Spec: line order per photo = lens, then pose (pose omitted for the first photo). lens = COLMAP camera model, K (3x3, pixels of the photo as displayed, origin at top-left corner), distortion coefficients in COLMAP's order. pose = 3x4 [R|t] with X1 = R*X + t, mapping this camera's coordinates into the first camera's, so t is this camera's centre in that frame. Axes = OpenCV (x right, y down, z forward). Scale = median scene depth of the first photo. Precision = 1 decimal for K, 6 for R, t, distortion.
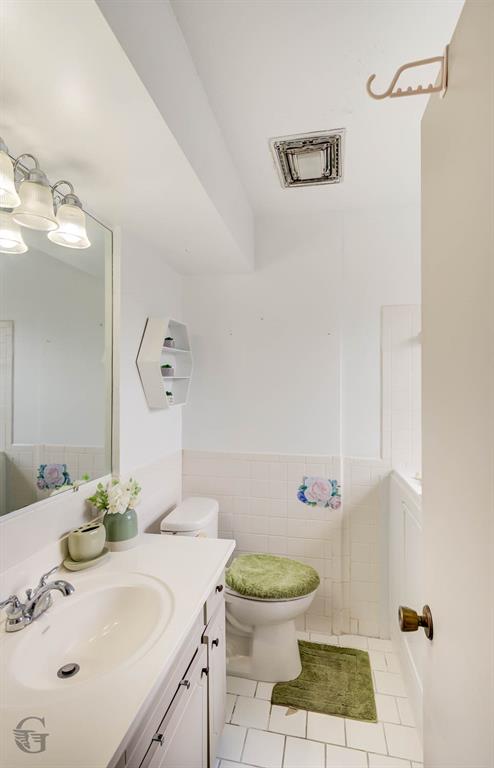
lens RADIAL K [[394.6, 0, 246.0], [0, 394.6, 385.1], [0, 0, 1]] dist [0.000368, 0.000019]
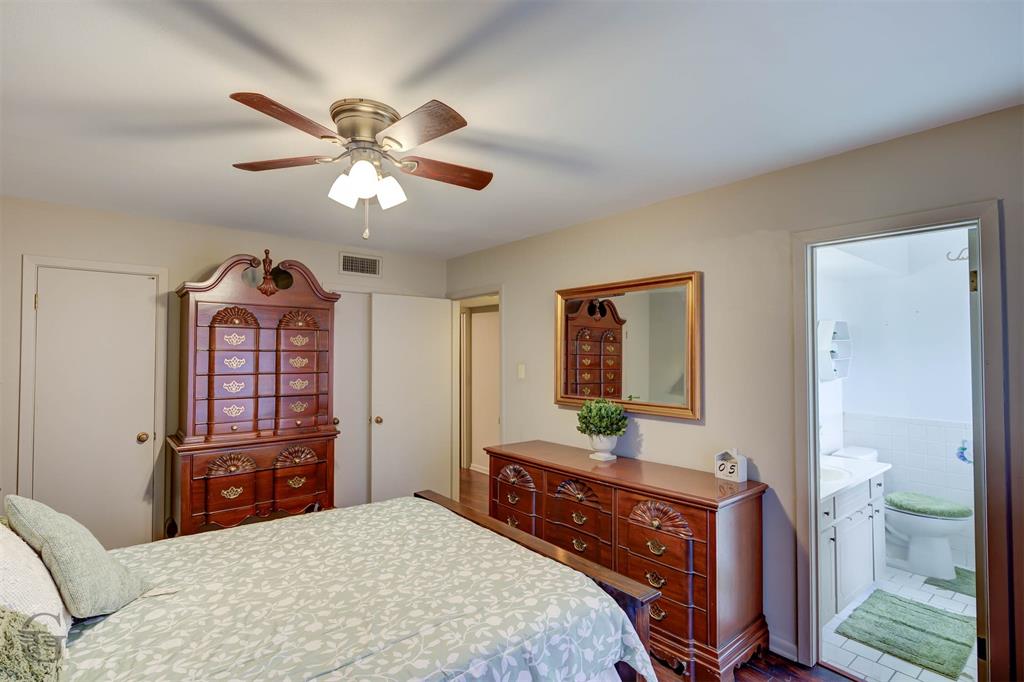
lens RADIAL K [[482.6, 0, 521.2], [0, 482.6, 339.5], [0, 0, 1]] dist [-0.001117, -0.002286]
pose [[0.765218, -0.016040, -0.643571, 0.073021], [0.001219, 0.999724, -0.023466, -0.053586], [0.643770, 0.017172, 0.765026, -1.197021]]
